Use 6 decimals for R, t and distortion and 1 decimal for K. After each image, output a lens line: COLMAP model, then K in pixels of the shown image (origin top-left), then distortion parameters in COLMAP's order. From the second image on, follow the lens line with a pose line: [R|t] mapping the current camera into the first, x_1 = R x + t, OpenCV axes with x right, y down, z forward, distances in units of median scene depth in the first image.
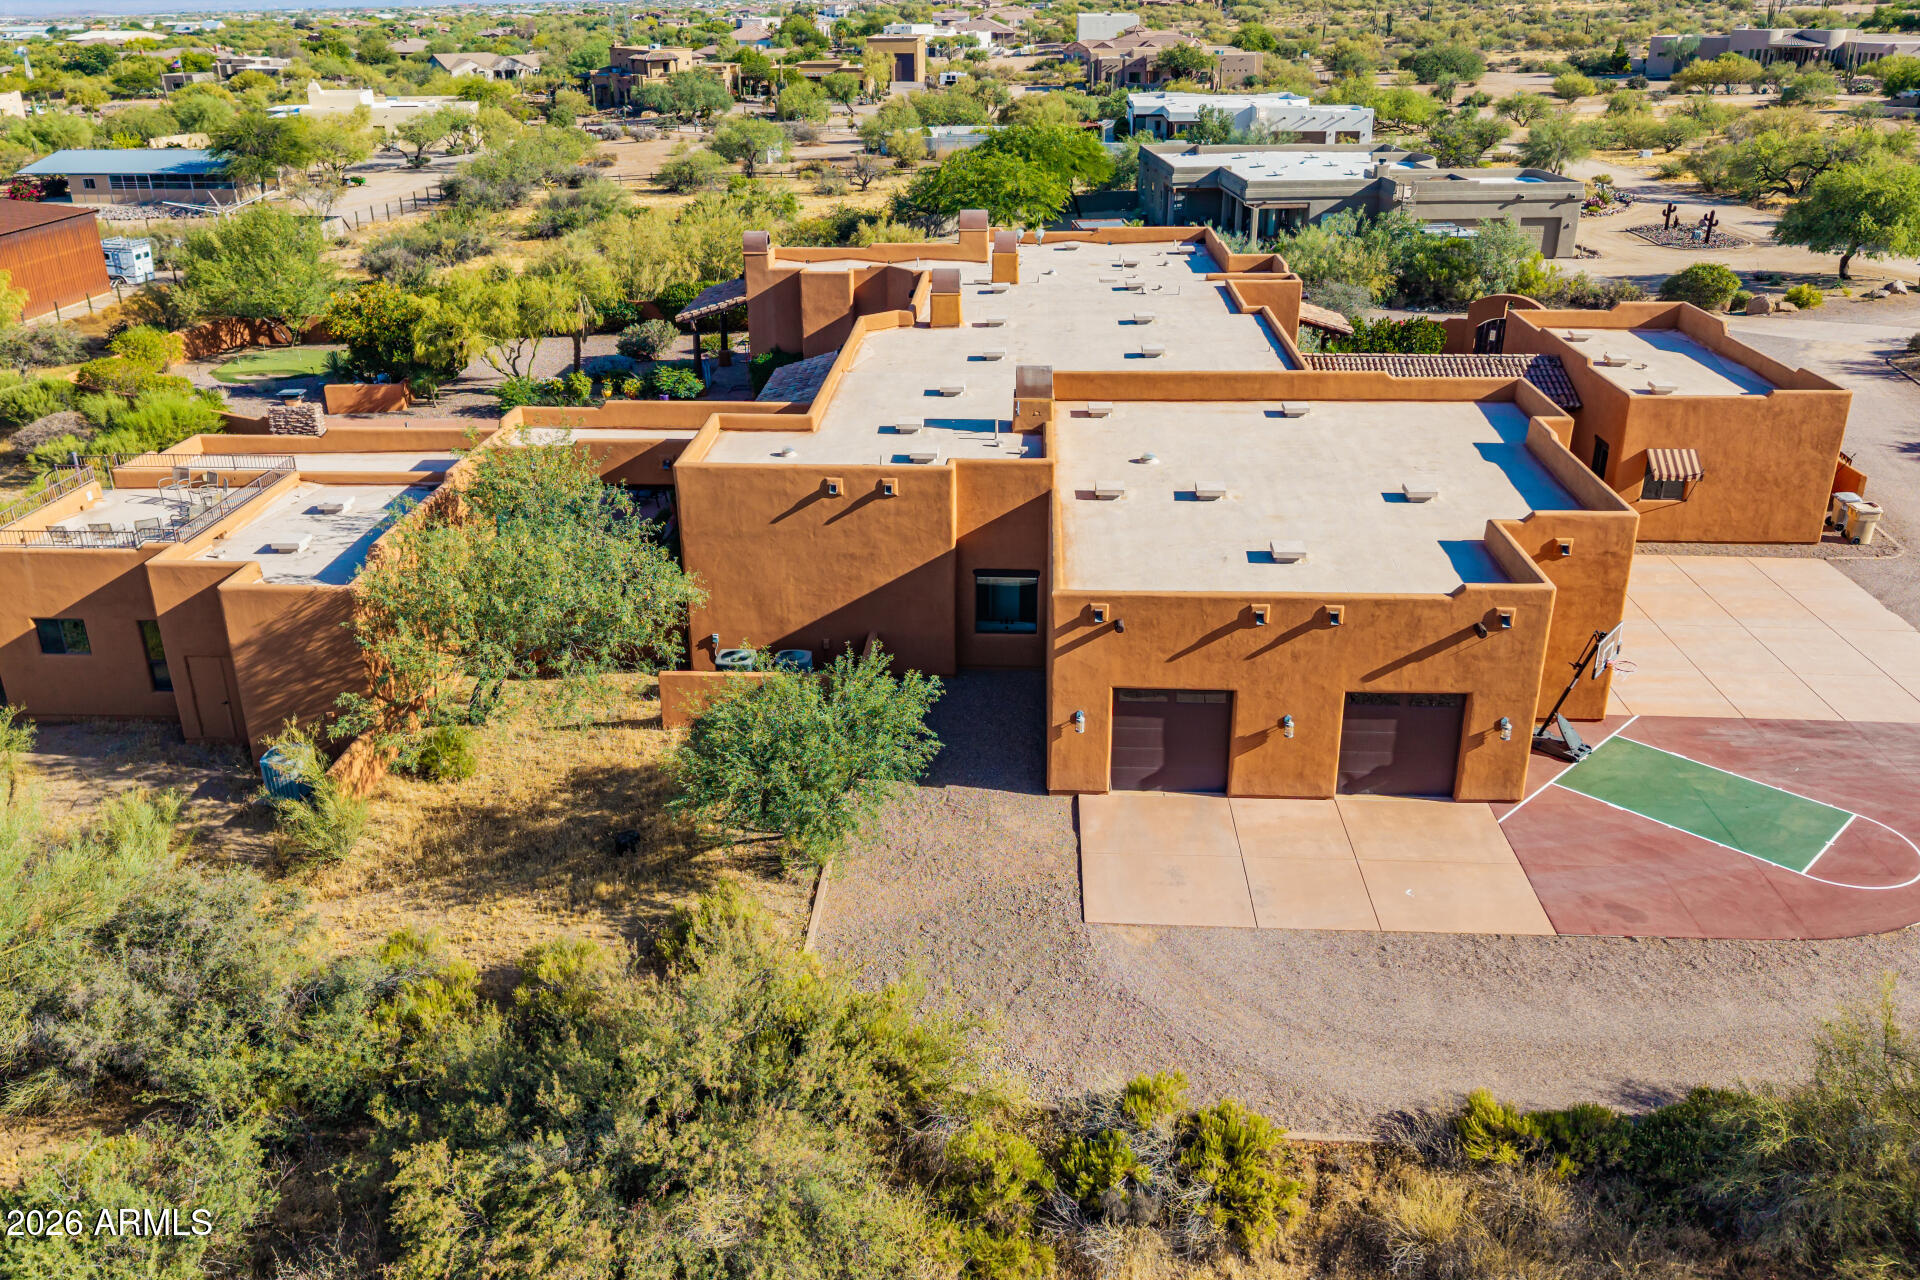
lens RADIAL K [[1524.4, 0, 960.0], [0, 1524.4, 640.0], [0, 0, 1]] dist [0.036534, -0.043950]
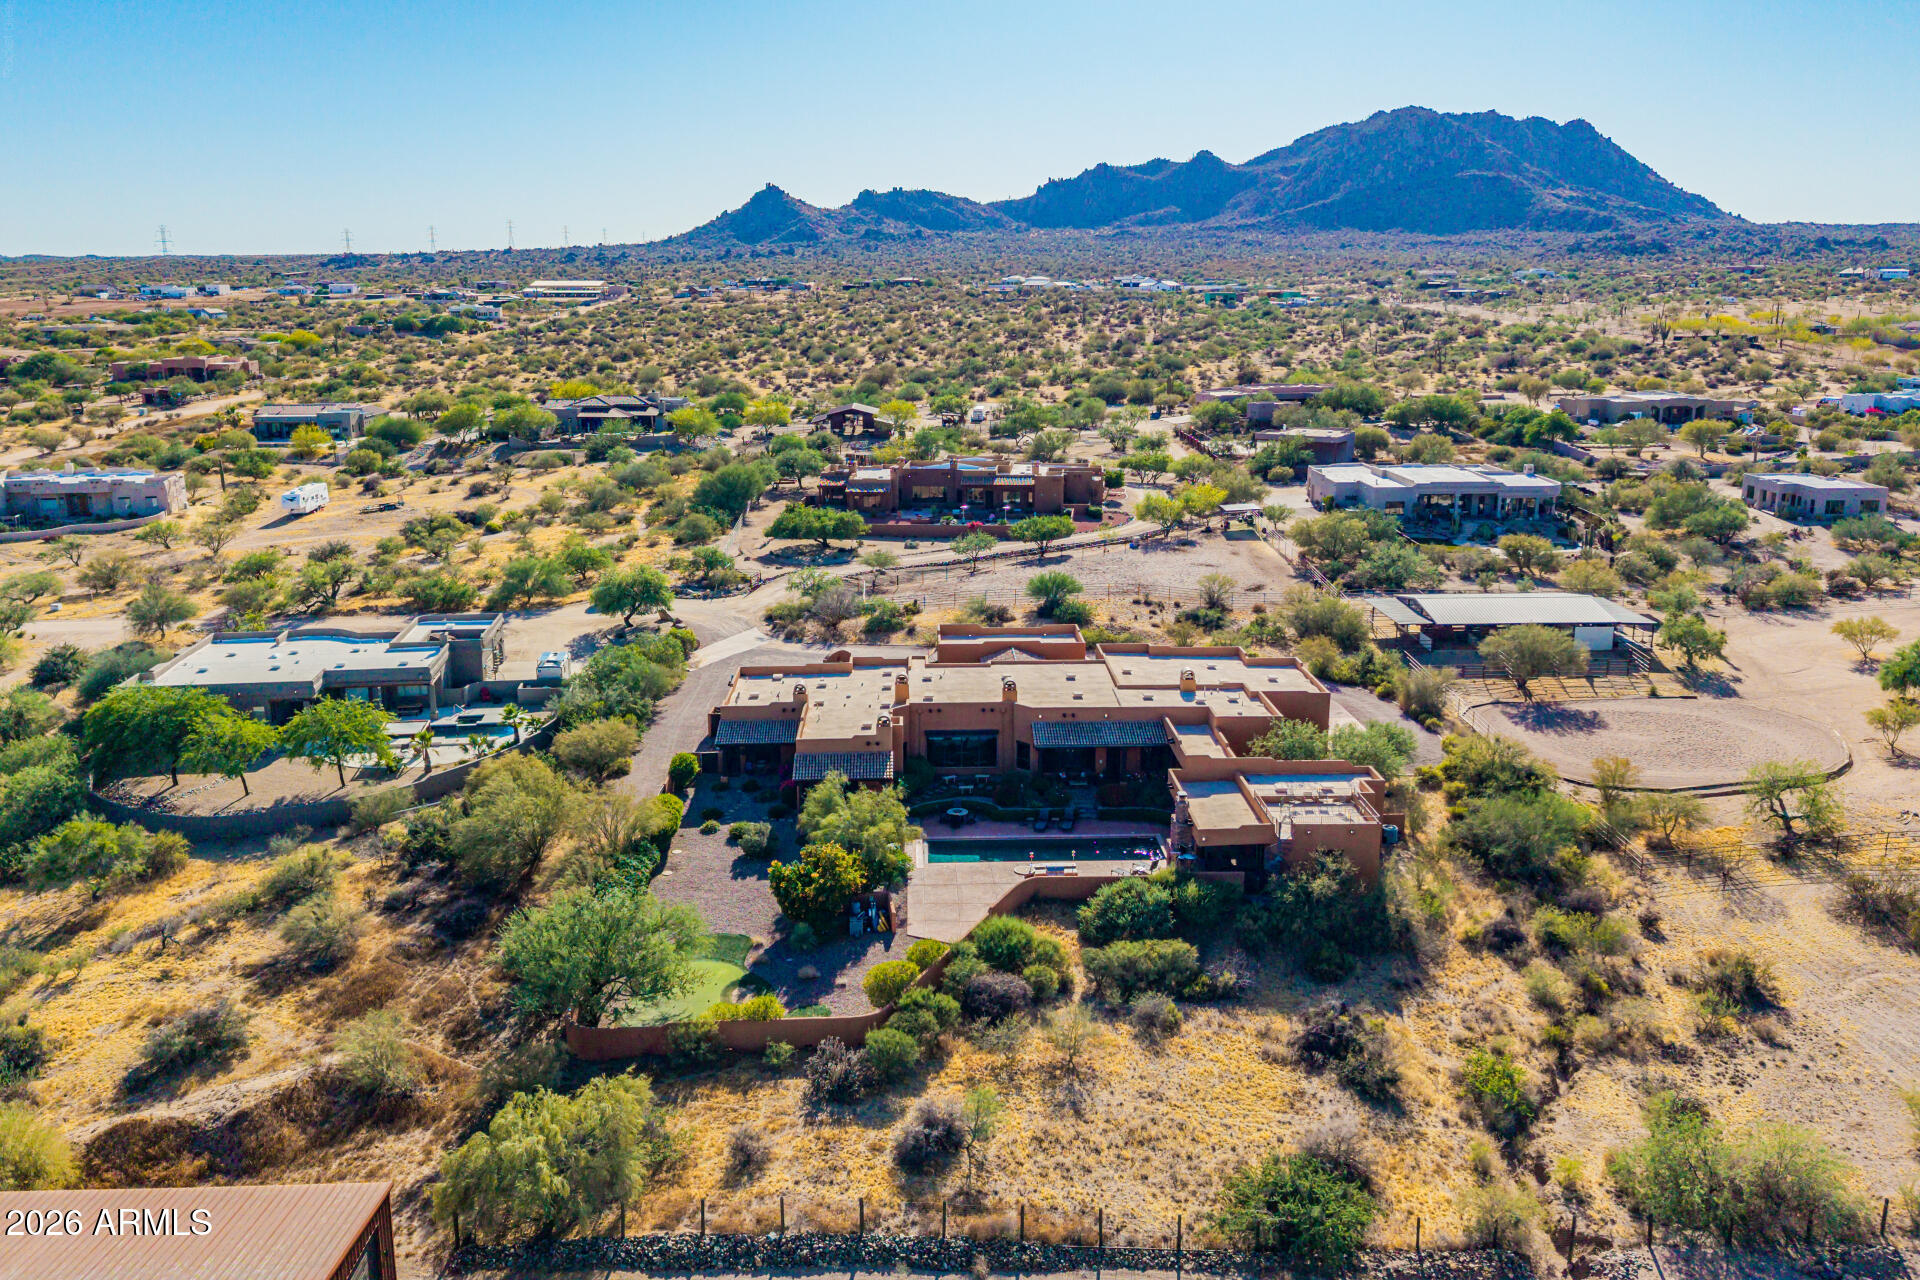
lens RADIAL K [[1516.8, 0, 959.1], [0, 1516.8, 588.9], [0, 0, 1]] dist [0.104878, -0.207416]
pose [[-0.085004, -0.193642, 0.977383, -2.435684], [0.398809, 0.892317, 0.211474, -0.992316], [-0.913086, 0.407765, 0.001376, 1.214335]]
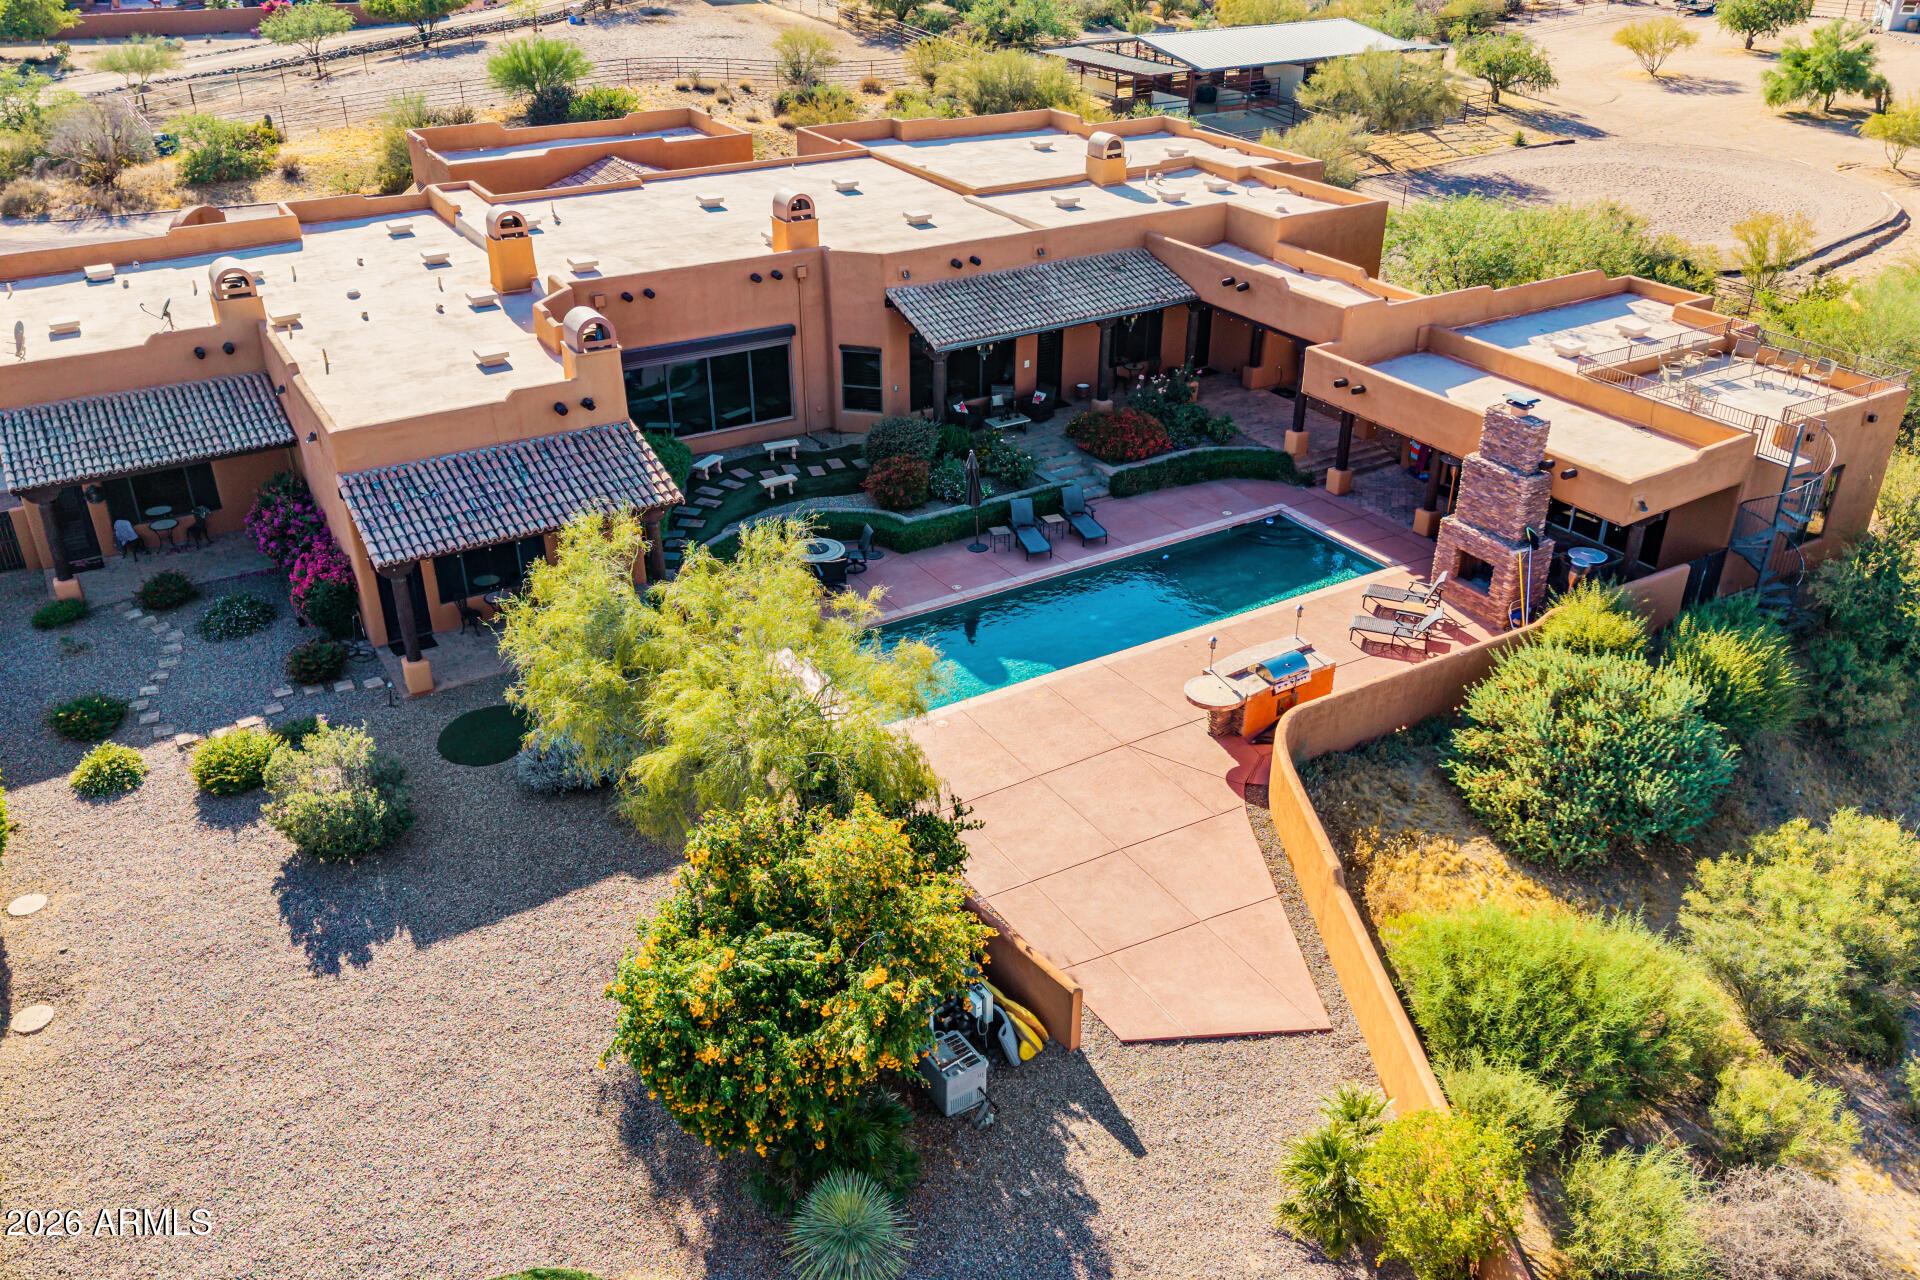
lens RADIAL K [[1524.4, 0, 960.0], [0, 1524.4, 640.0], [0, 0, 1]] dist [0.036534, -0.043950]
pose [[-0.561738, -0.391054, 0.729059, -0.928276], [0.331588, 0.700935, 0.631458, -0.686991], [-0.757957, 0.596461, -0.264073, 1.562568]]
